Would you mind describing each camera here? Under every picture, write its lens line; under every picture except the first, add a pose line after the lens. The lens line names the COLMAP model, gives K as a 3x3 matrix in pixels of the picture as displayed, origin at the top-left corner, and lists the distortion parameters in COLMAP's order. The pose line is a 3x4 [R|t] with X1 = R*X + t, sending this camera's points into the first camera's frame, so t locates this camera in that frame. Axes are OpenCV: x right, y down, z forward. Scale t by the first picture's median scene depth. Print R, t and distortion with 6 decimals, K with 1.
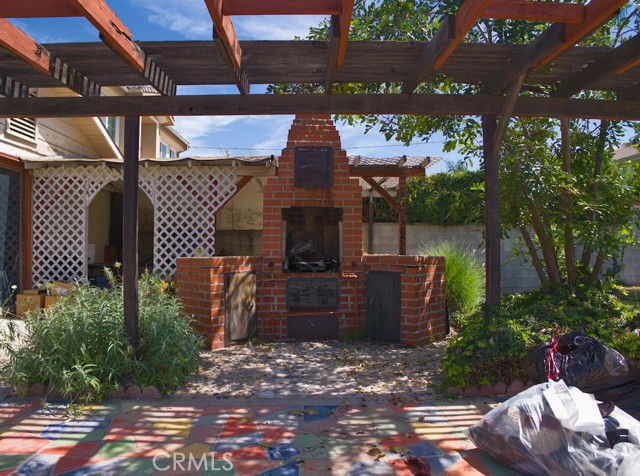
lens RADIAL K [[448.4, 0, 324.1], [0, 448.4, 241.0], [0, 0, 1]] dist [-0.160099, 0.079661]
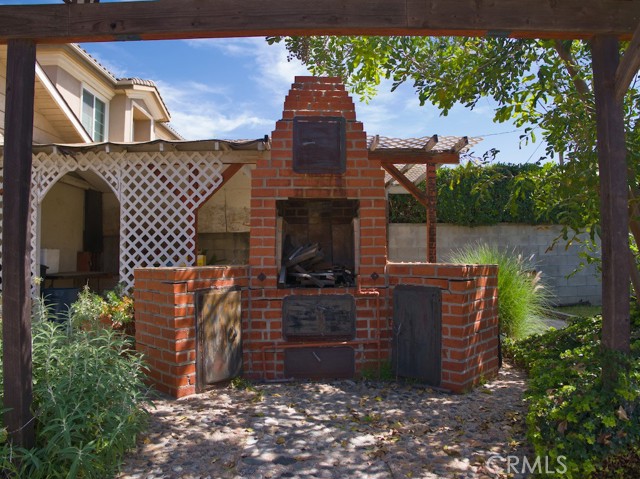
lens RADIAL K [[448.4, 0, 319.6], [0, 448.4, 238.2], [0, 0, 1]] dist [-0.160099, 0.079661]
pose [[0.999641, -0.005330, -0.026270, -0.004061], [0.004921, 0.999866, -0.015641, 0.000622], [0.026350, 0.015506, 0.999533, 0.266913]]
